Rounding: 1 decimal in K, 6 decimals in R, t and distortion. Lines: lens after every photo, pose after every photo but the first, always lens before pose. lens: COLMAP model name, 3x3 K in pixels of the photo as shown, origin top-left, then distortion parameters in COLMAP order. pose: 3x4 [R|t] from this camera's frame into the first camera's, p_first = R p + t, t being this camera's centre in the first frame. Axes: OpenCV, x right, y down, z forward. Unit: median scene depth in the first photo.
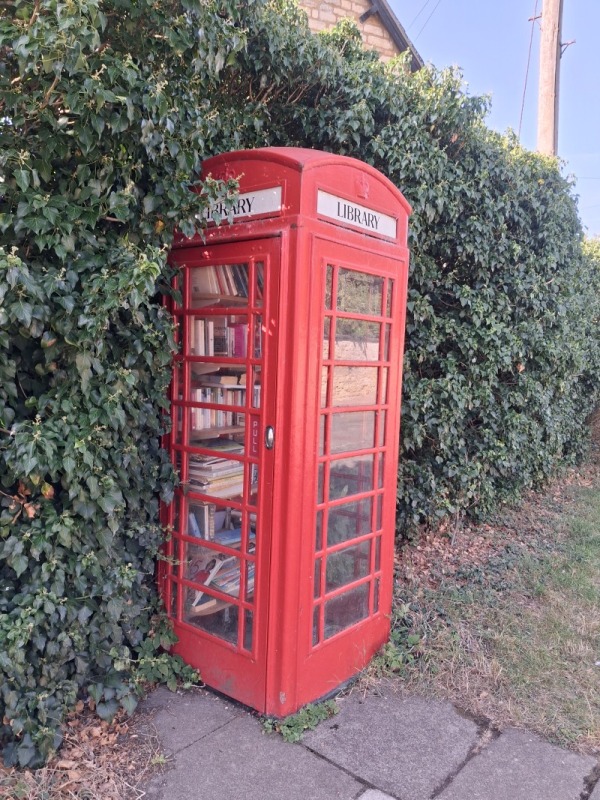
lens RADIAL K [[631.6, 0, 300.0], [0, 631.6, 400.0], [0, 0, 1]] dist [-0.005169, 0.001842]
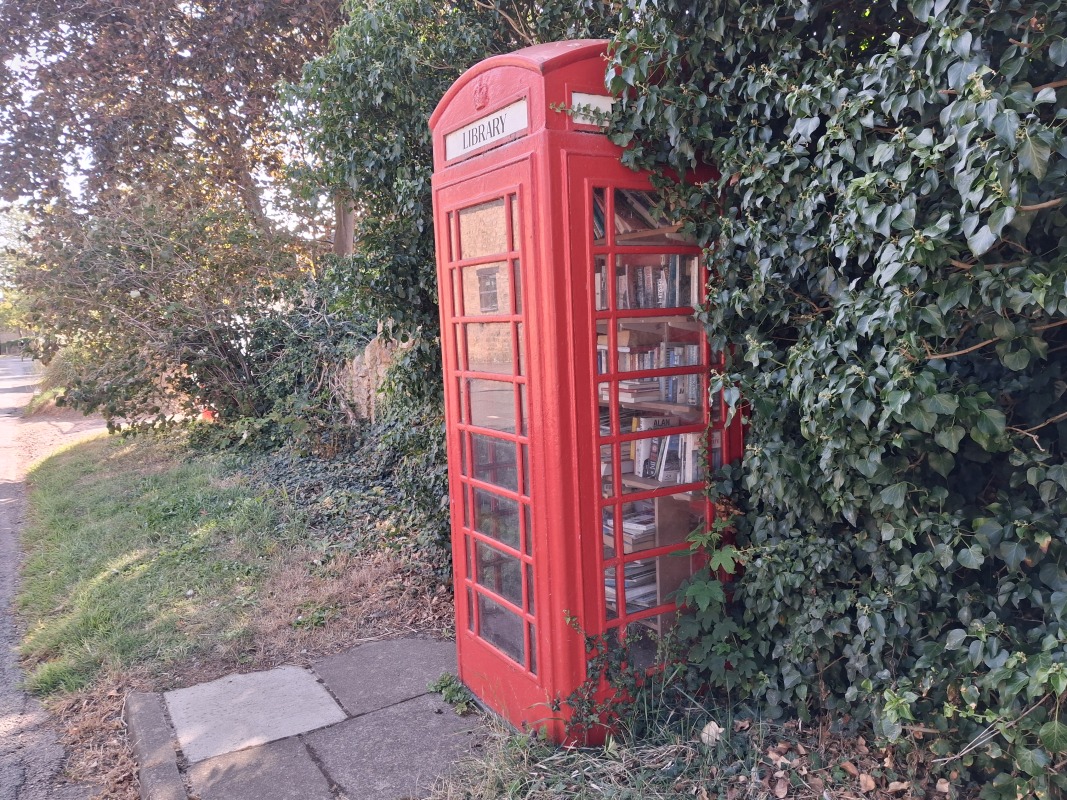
lens RADIAL K [[842.4, 0, 533.5], [0, 842.4, 400.0], [0, 0, 1]] dist [-0.005169, 0.001842]
pose [[-0.334816, 0.067502, -0.939862, 0.992857], [-0.040263, 0.995495, 0.085841, -0.046306], [0.941423, 0.066582, -0.330590, 1.307733]]
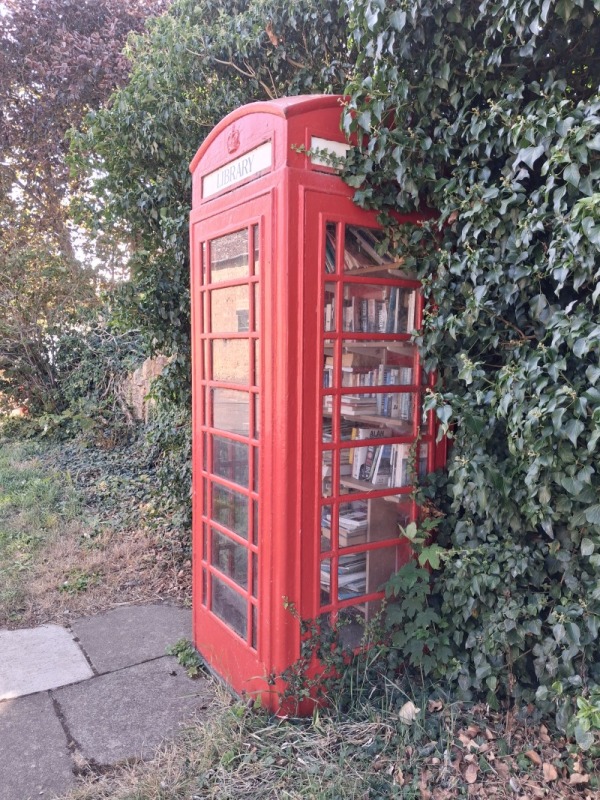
lens RADIAL K [[616.0, 0, 300.0], [0, 616.0, 400.0], [0, 0, 1]] dist [-0.028293, 0.008685]
pose [[-0.310598, 0.030055, -0.950066, 0.838739], [-0.091675, 0.993894, 0.061412, -0.027791], [0.946110, 0.106172, -0.305946, 1.275879]]
